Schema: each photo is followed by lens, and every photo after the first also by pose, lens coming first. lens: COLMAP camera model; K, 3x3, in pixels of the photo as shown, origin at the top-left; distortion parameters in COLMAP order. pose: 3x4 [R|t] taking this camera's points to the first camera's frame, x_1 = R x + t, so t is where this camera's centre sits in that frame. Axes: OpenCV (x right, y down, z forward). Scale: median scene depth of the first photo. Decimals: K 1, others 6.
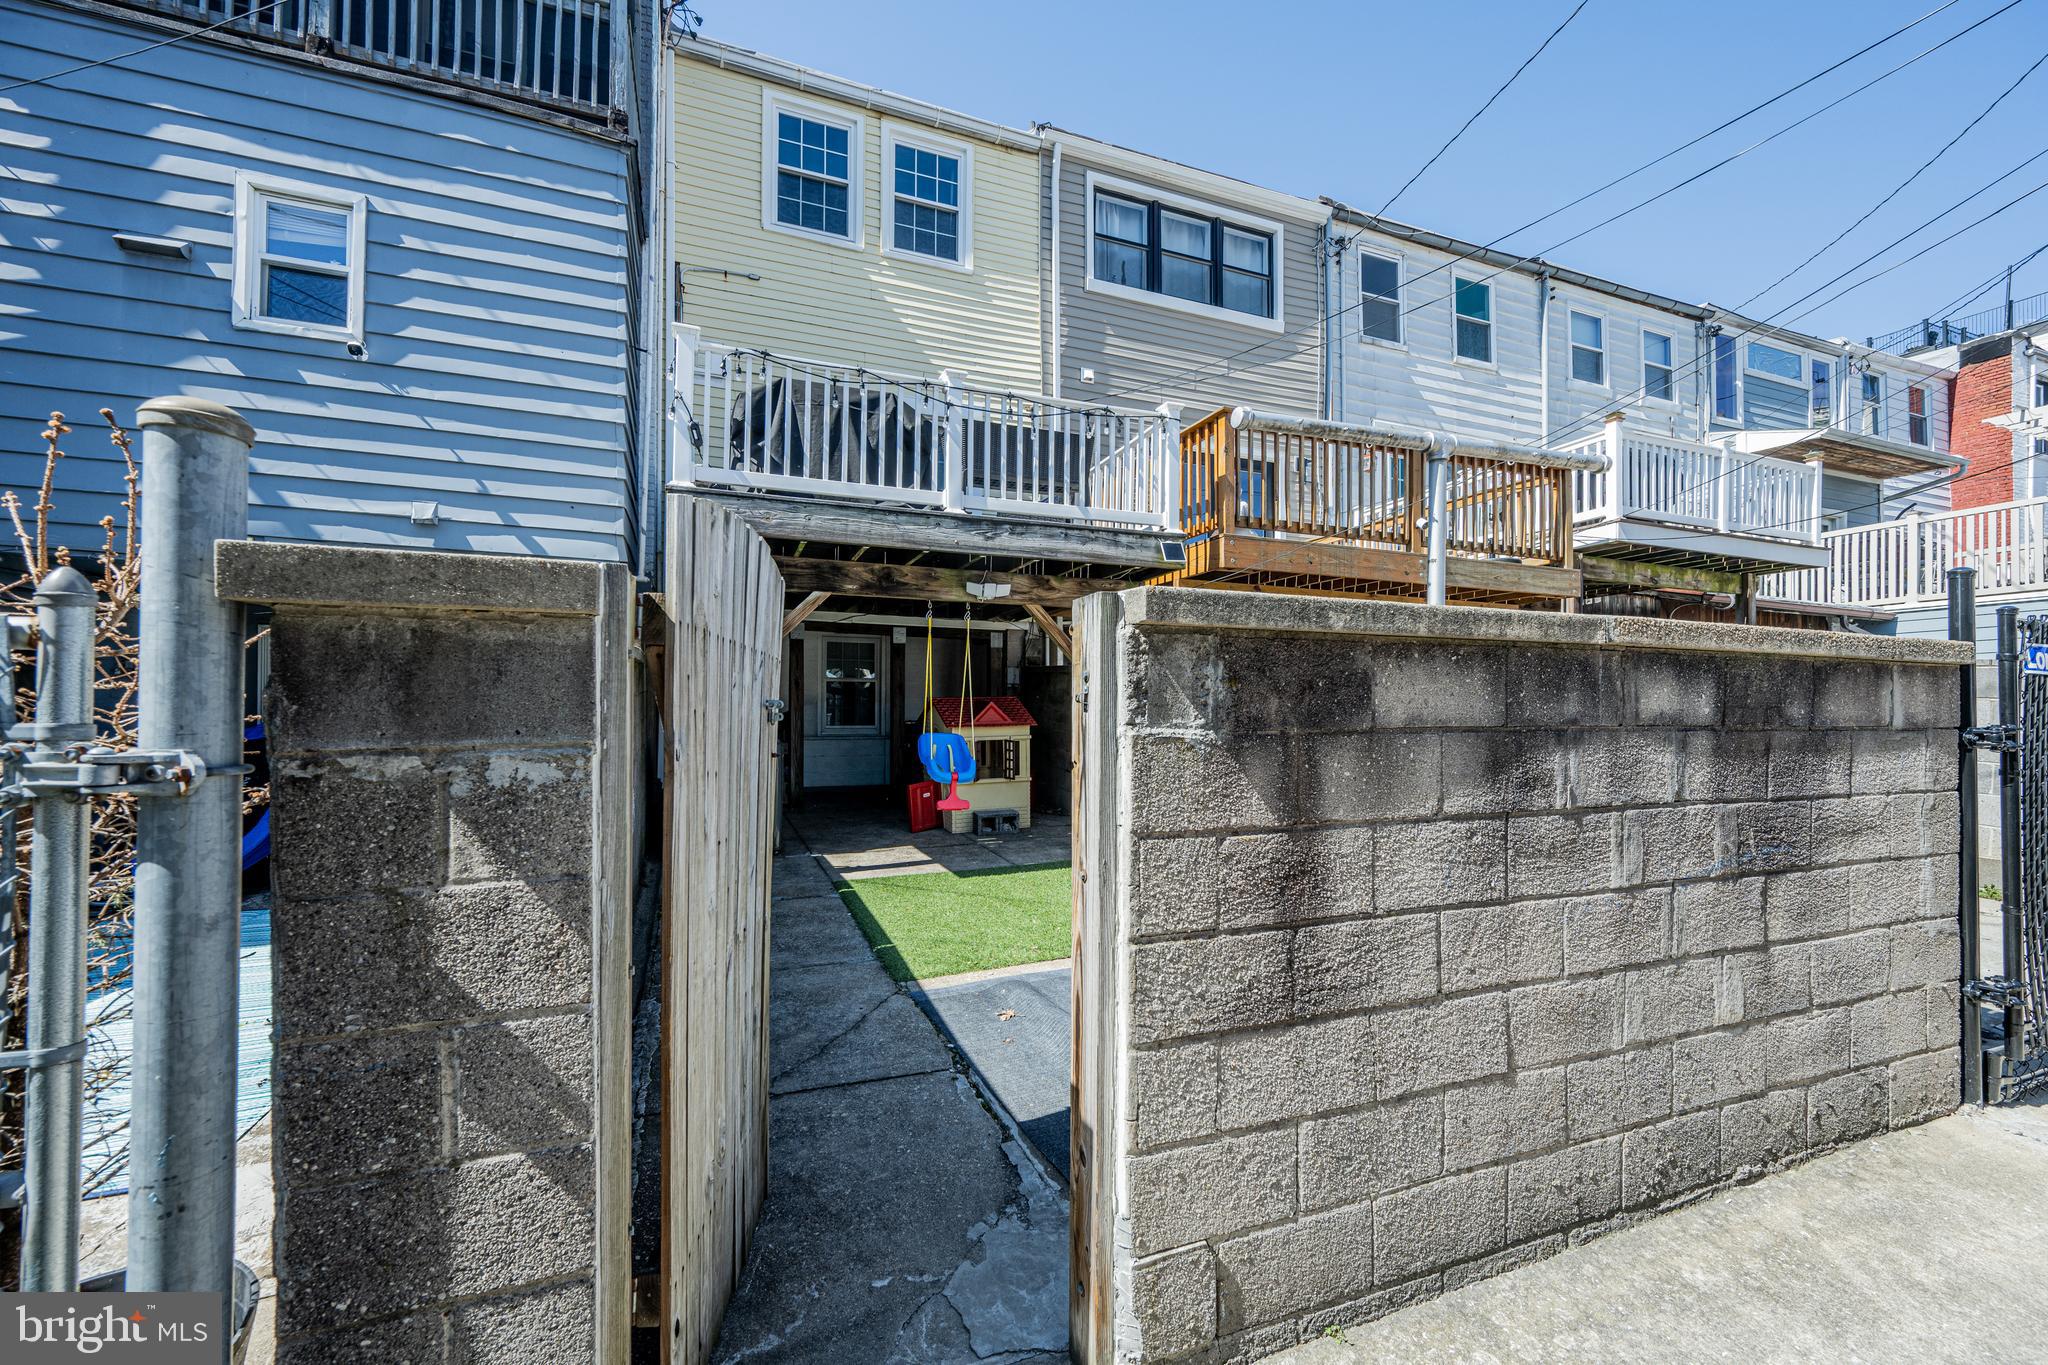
lens RADIAL K [[812.6, 0, 1013.9], [0, 812.6, 701.6], [0, 0, 1]] dist [-0.002133, 0.000809]
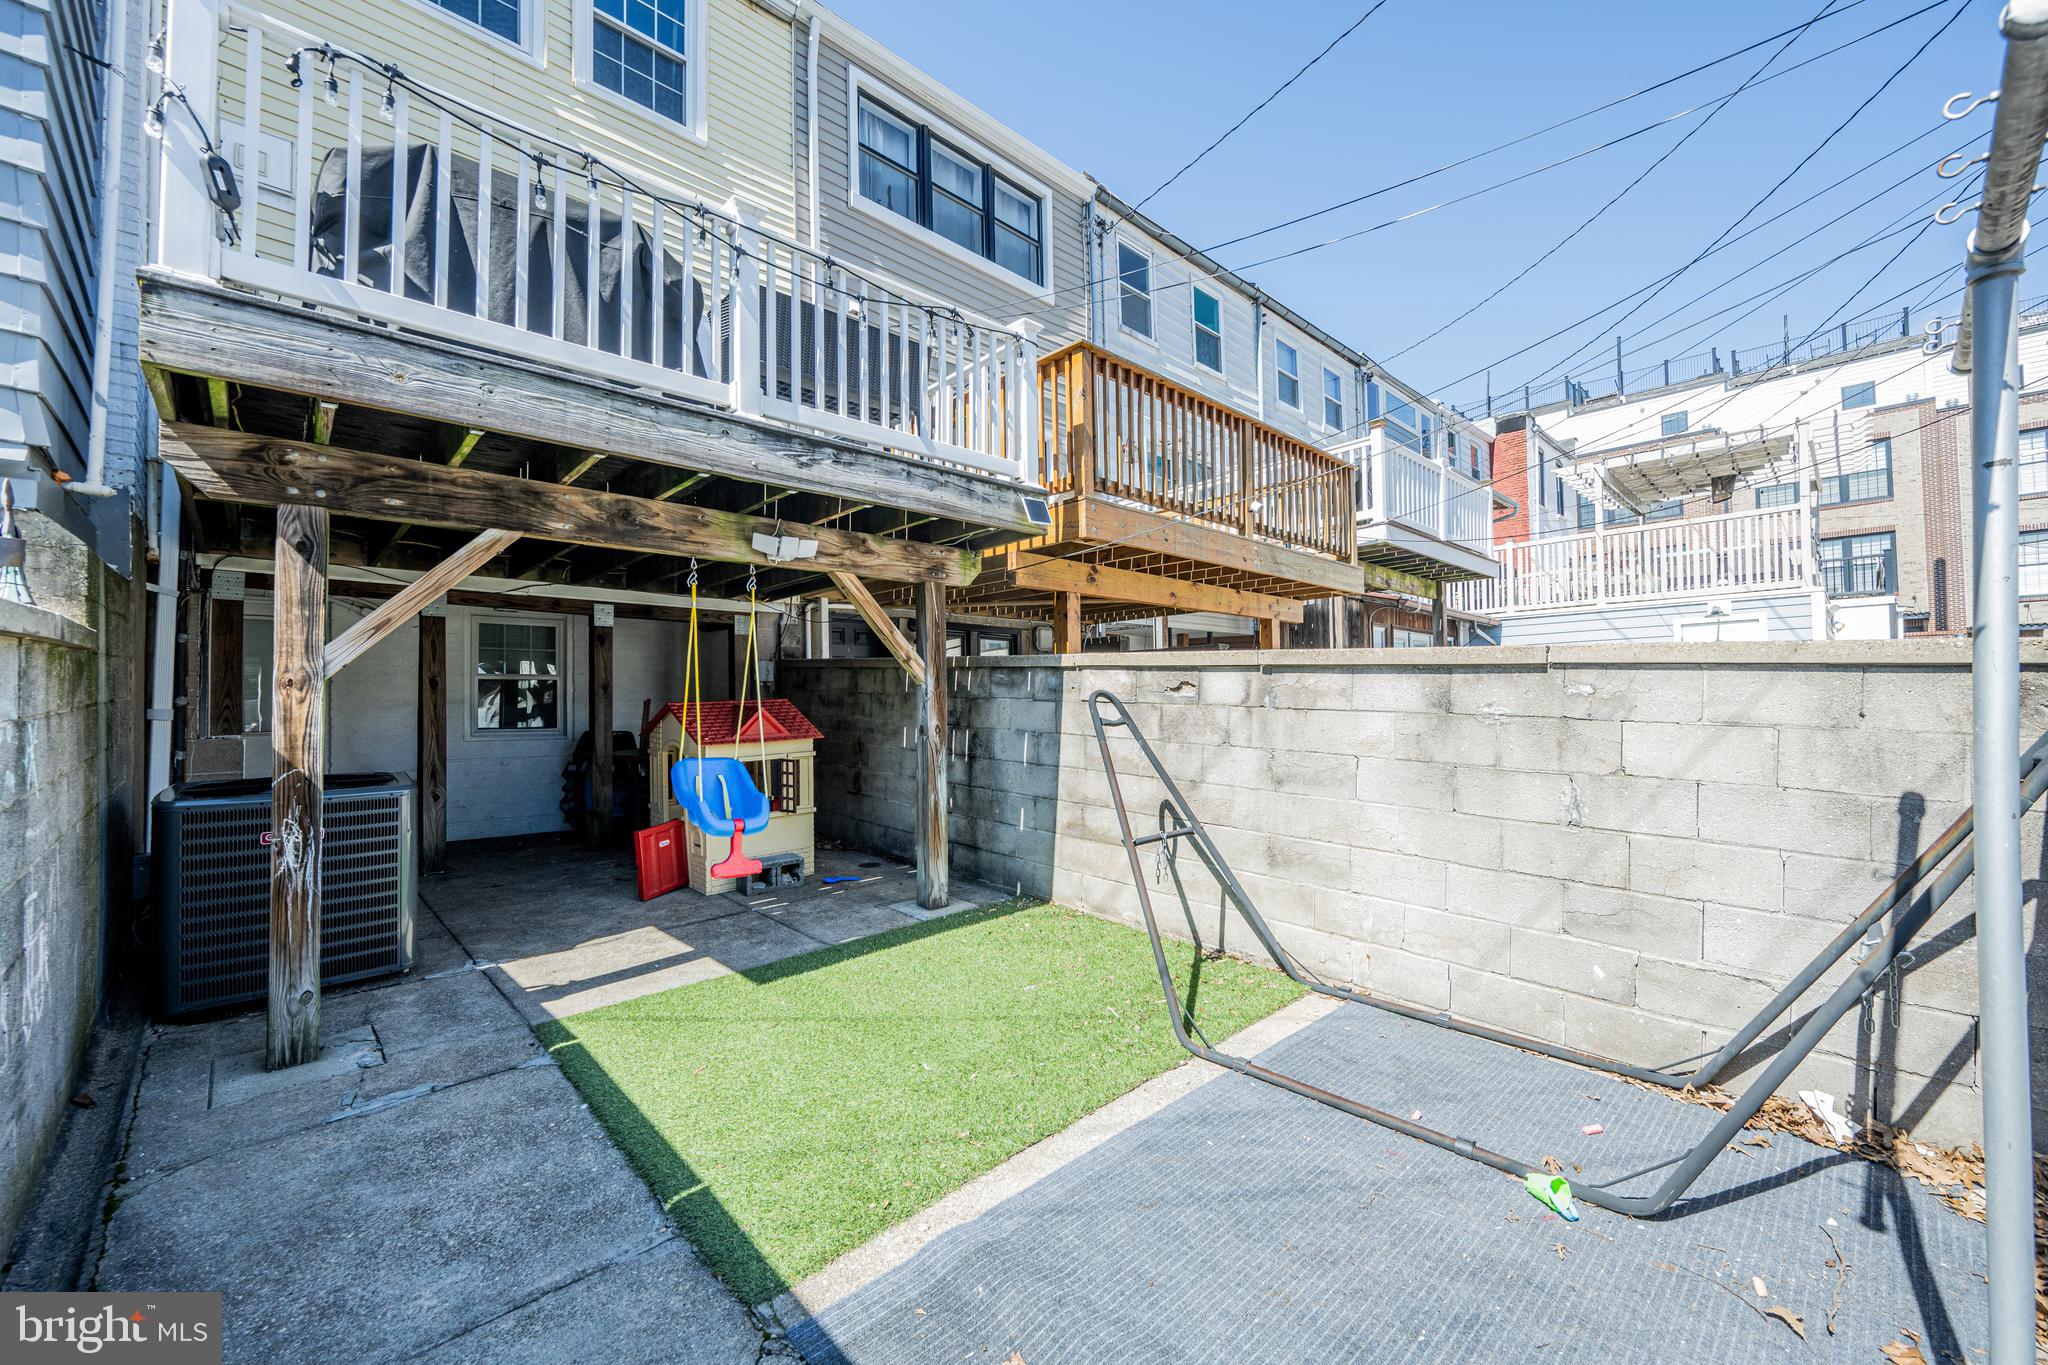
lens RADIAL K [[812.6, 0, 1031.7], [0, 812.6, 681.9], [0, 0, 1]] dist [-0.002133, 0.000809]
pose [[0.922844, -0.005133, 0.385141, -0.092640], [0.011746, 0.999821, -0.014820, -0.009829], [-0.384996, 0.018201, 0.922739, 0.258264]]
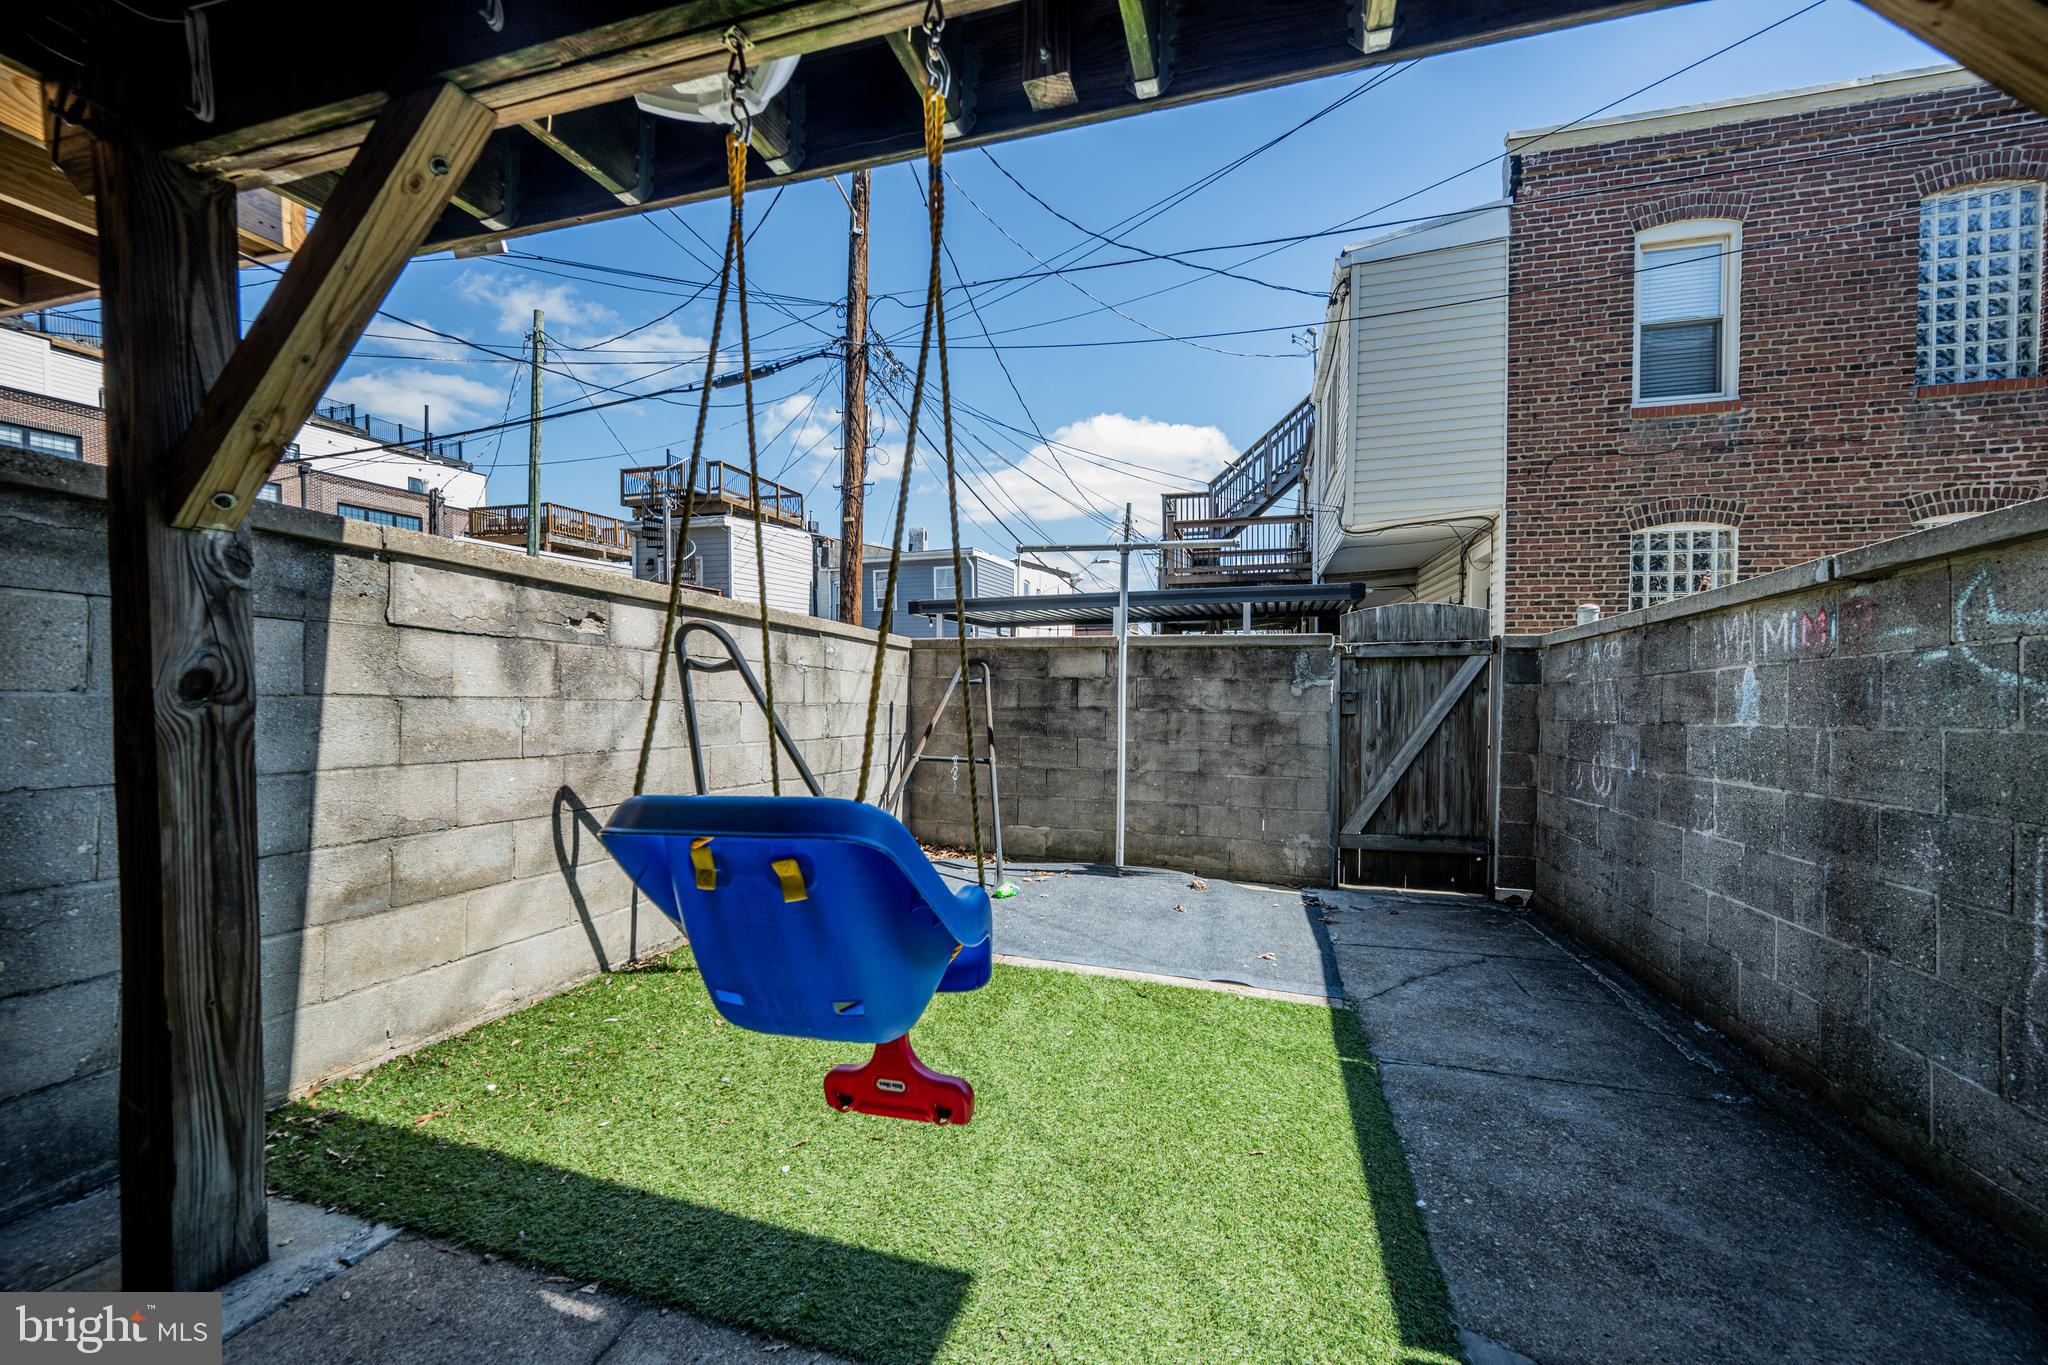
lens RADIAL K [[812.6, 0, 1021.5], [0, 812.6, 693.0], [0, 0, 1]] dist [-0.002133, 0.000809]
pose [[-0.792124, -0.022090, 0.609961, -0.194289], [-0.017388, 0.999756, 0.013626, 0.015006], [-0.610113, 0.000188, -0.792314, 0.978352]]
